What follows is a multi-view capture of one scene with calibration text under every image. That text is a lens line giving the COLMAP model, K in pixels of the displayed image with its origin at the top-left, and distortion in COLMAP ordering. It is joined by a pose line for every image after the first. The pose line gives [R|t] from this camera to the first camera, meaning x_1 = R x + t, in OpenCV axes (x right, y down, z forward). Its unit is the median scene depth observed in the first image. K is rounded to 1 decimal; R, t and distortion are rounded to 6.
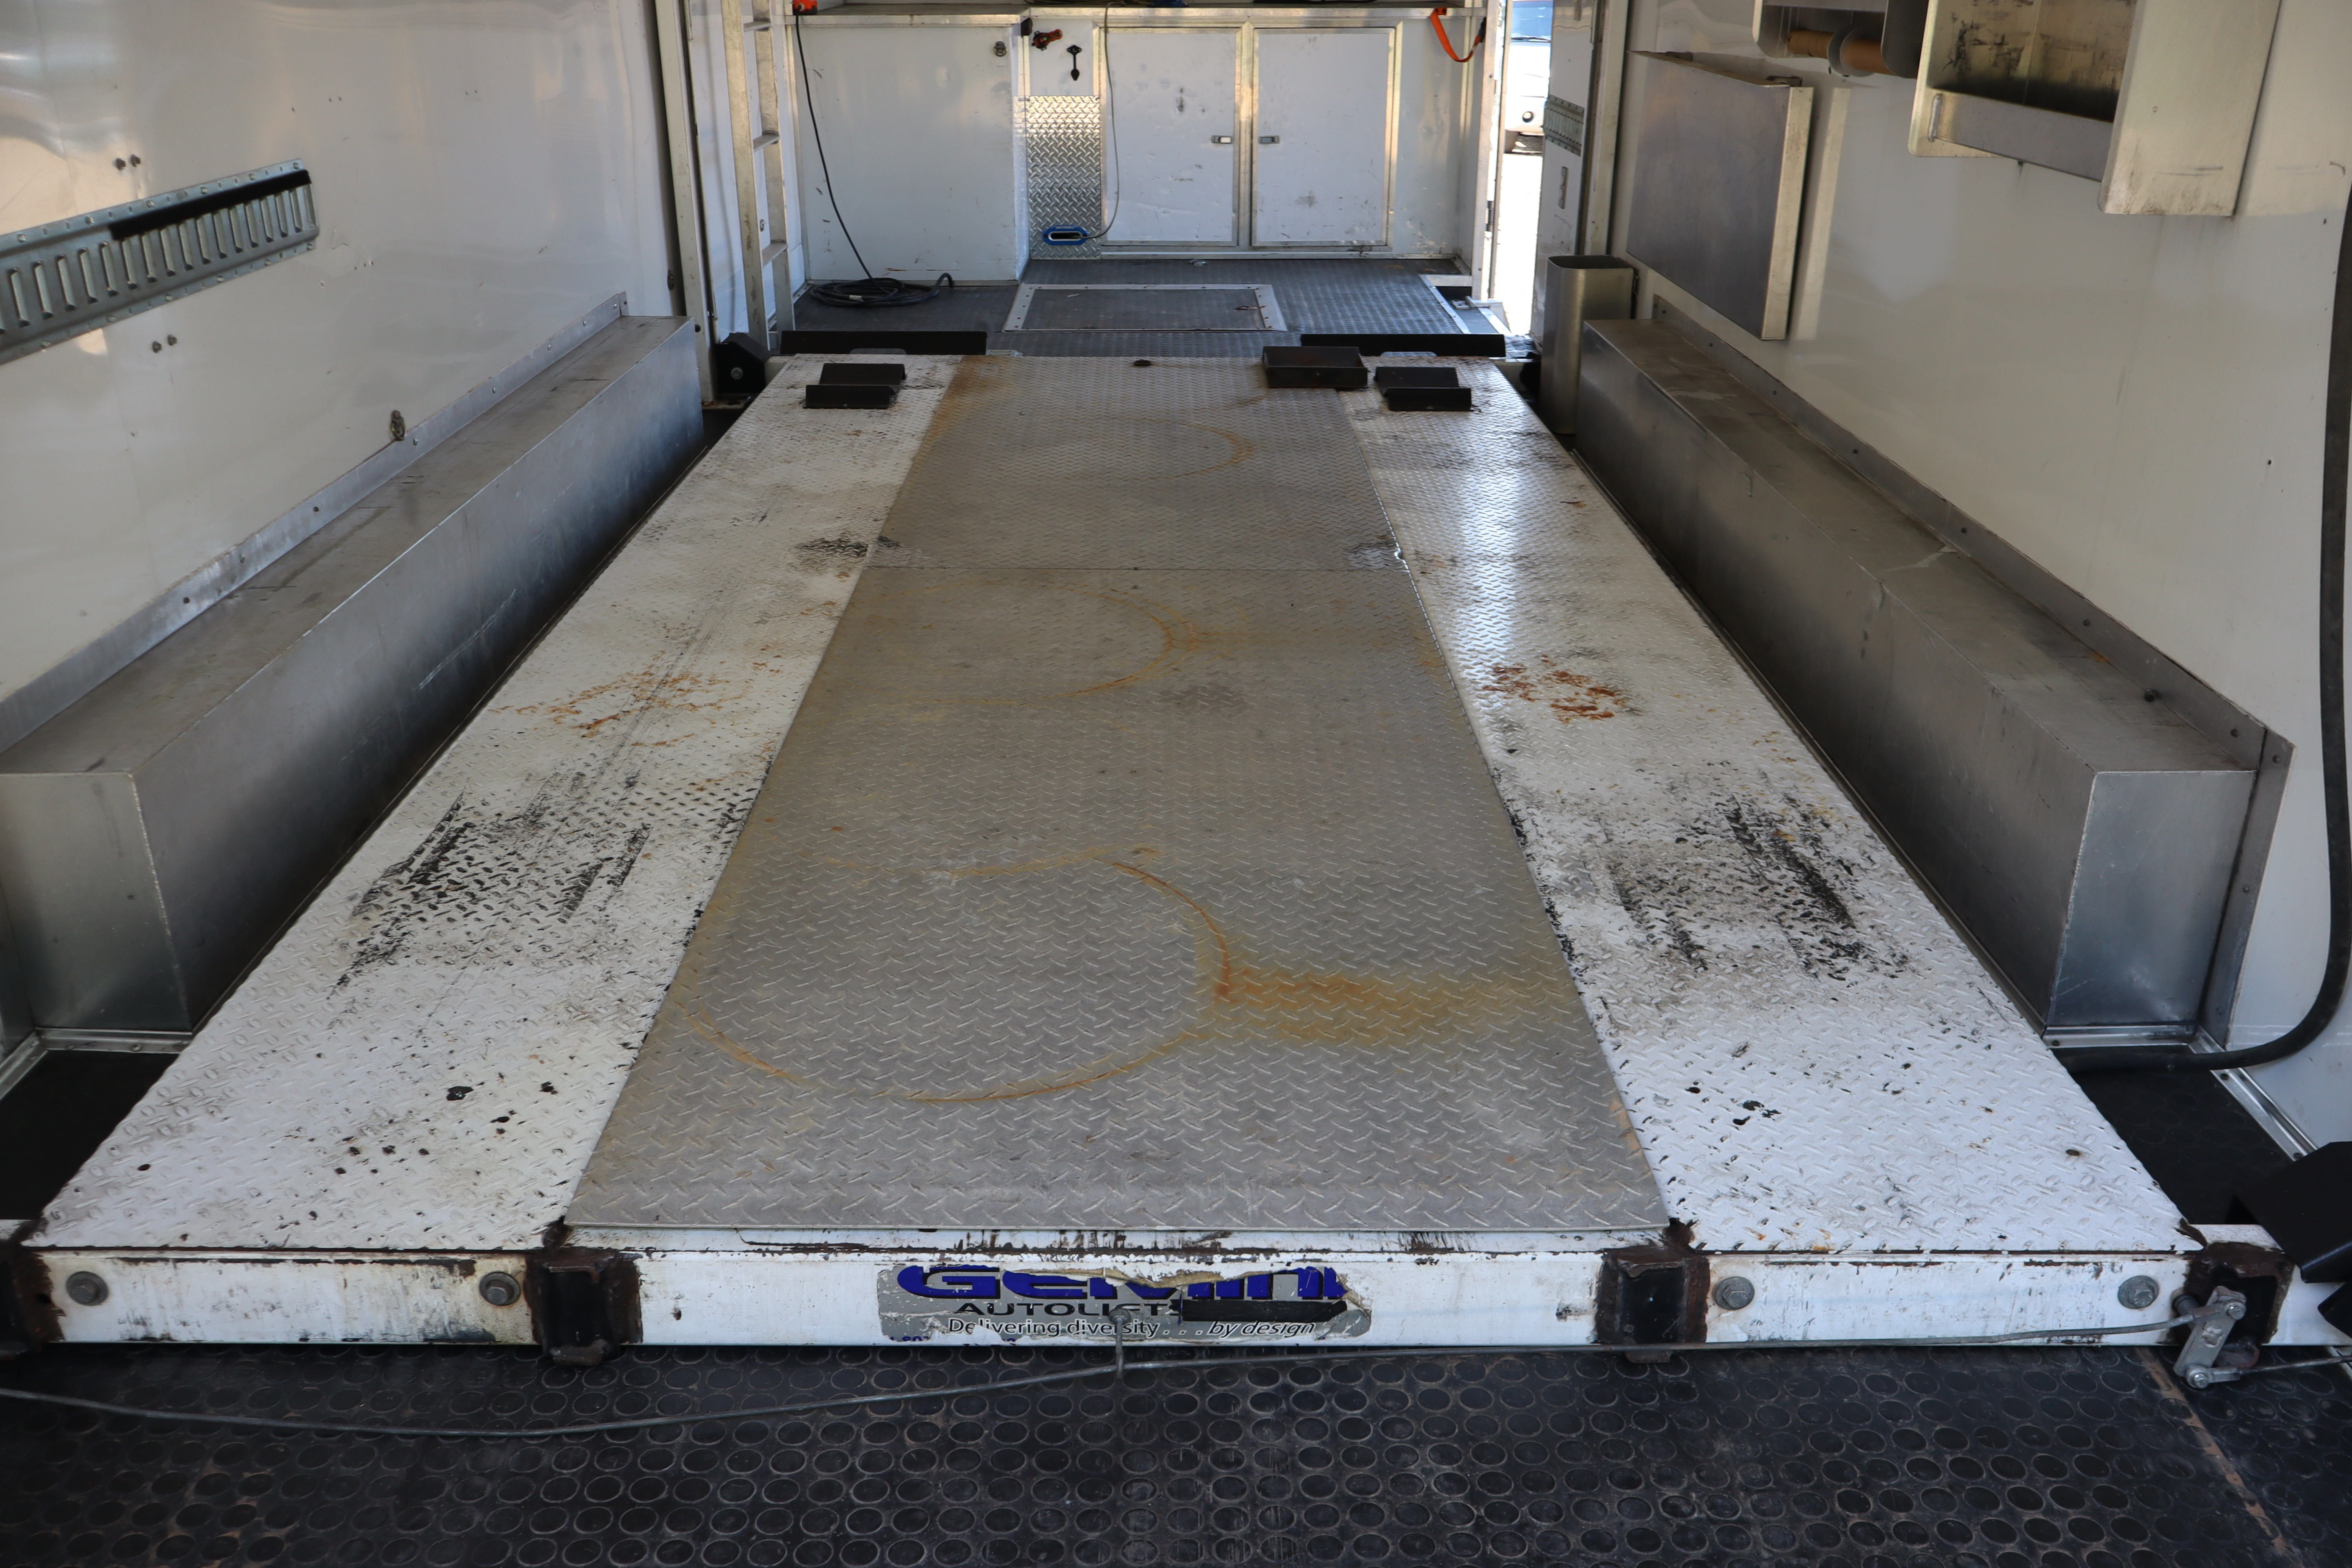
lens RADIAL K [[1960.1, 0, 1176.0], [0, 1960.1, 784.0], [0, 0, 1]] dist [-0.006465, 0.005972]
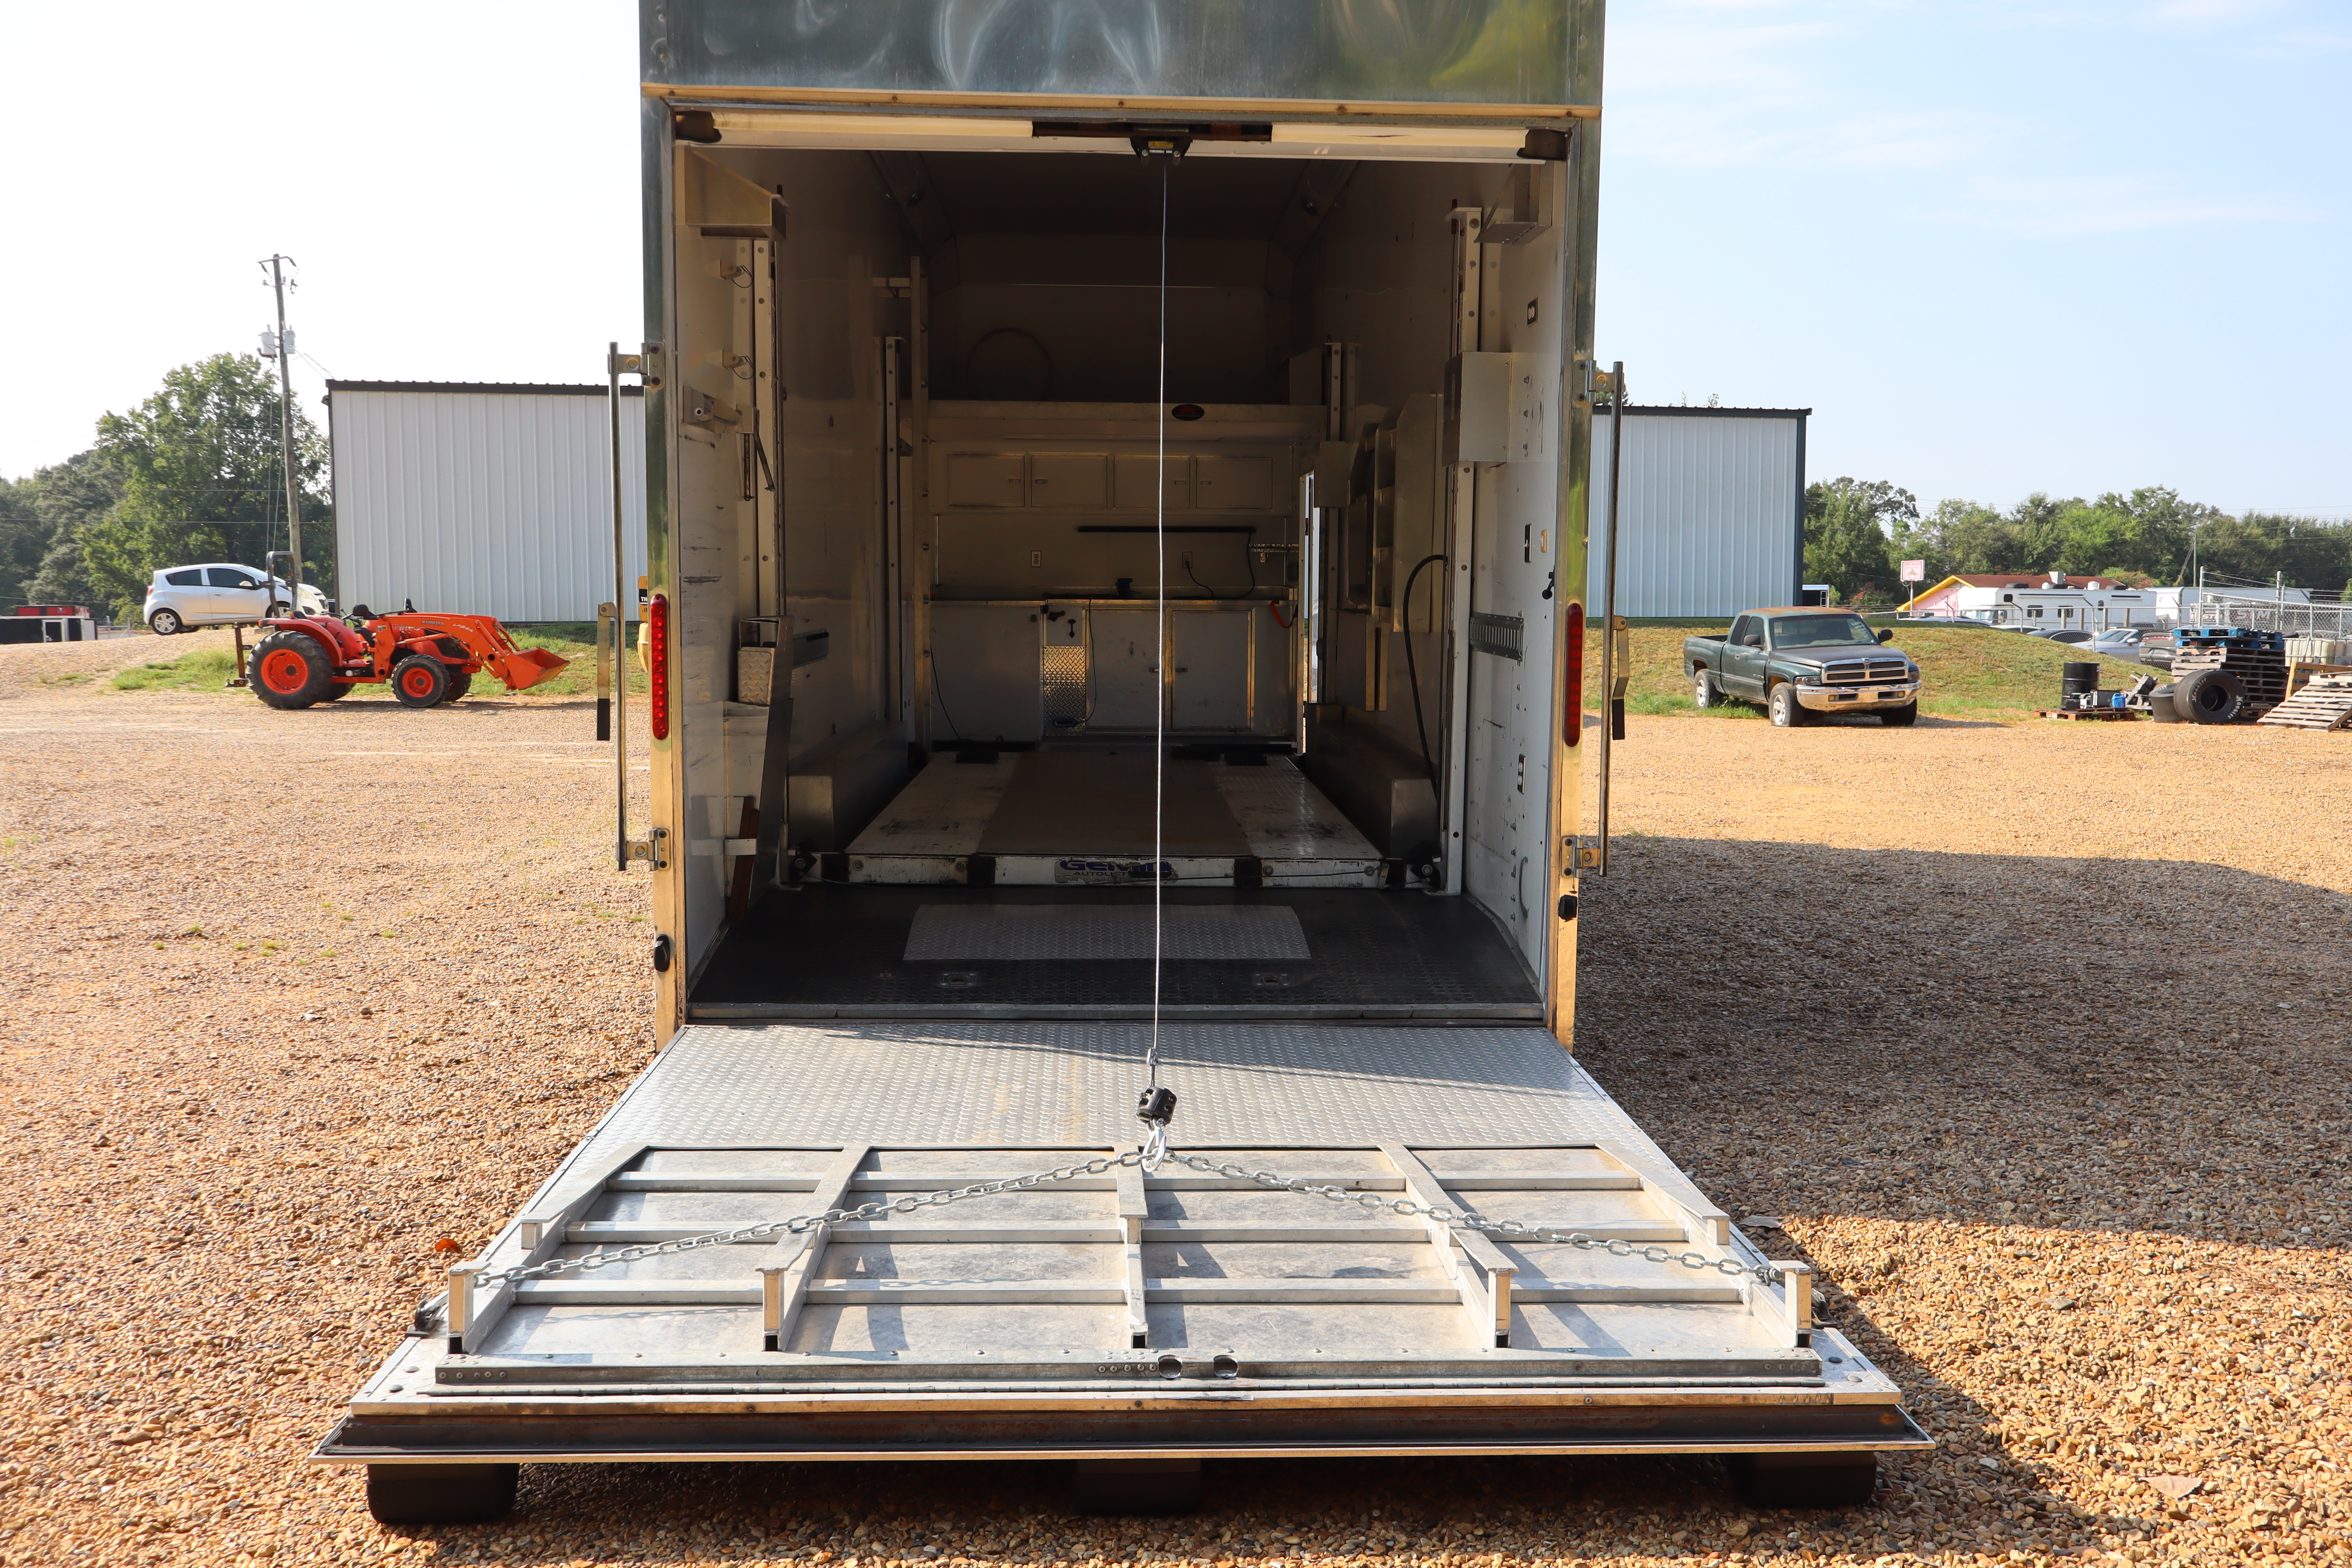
lens RADIAL K [[1926.9, 0, 1176.0], [0, 1926.9, 784.0], [0, 0, 1]] dist [-0.031498, 0.007322]
pose [[0.999680, 0.003390, 0.025062, -0.000685], [0.004108, 0.956046, -0.293187, 0.328651], [-0.024954, 0.293196, 0.955727, -0.742662]]
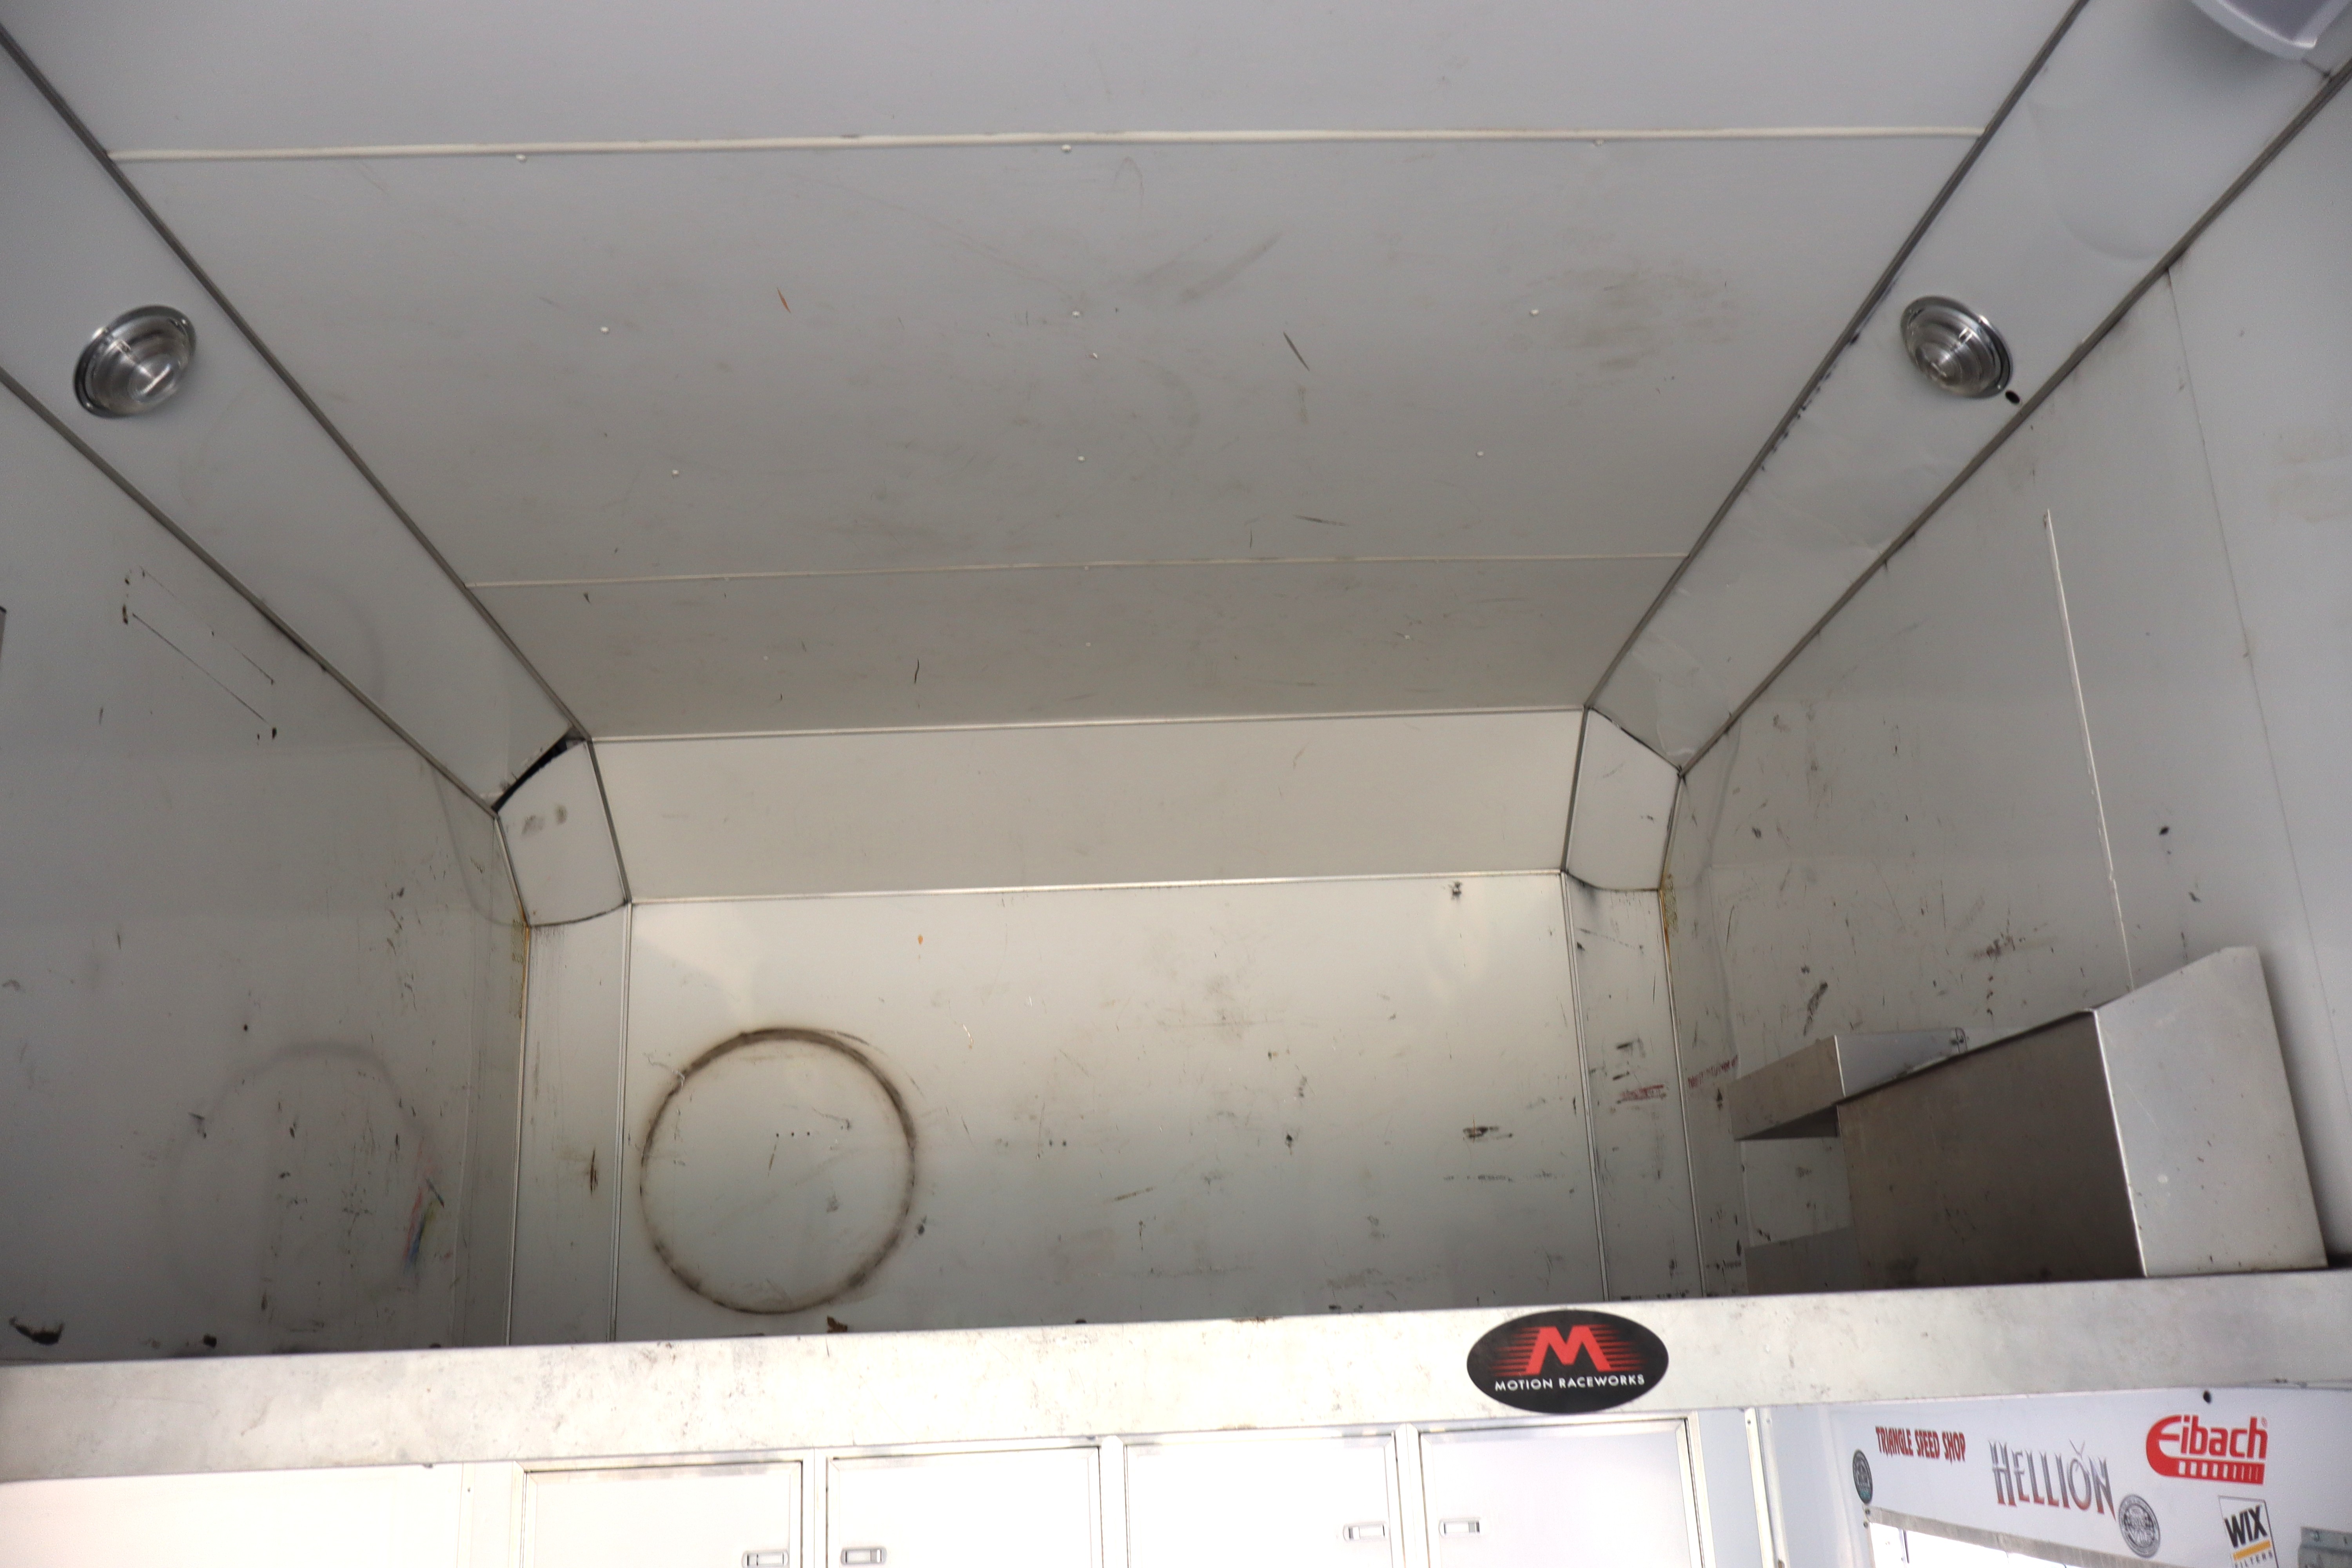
lens RADIAL K [[1960.1, 0, 1176.0], [0, 1960.1, 784.0], [0, 0, 1]] dist [-0.006465, 0.005972]
pose [[0.998785, -0.040914, 0.027453, -0.009045], [0.049019, 0.768882, -0.637509, -0.383735], [0.004975, 0.638080, 0.769954, 0.540568]]
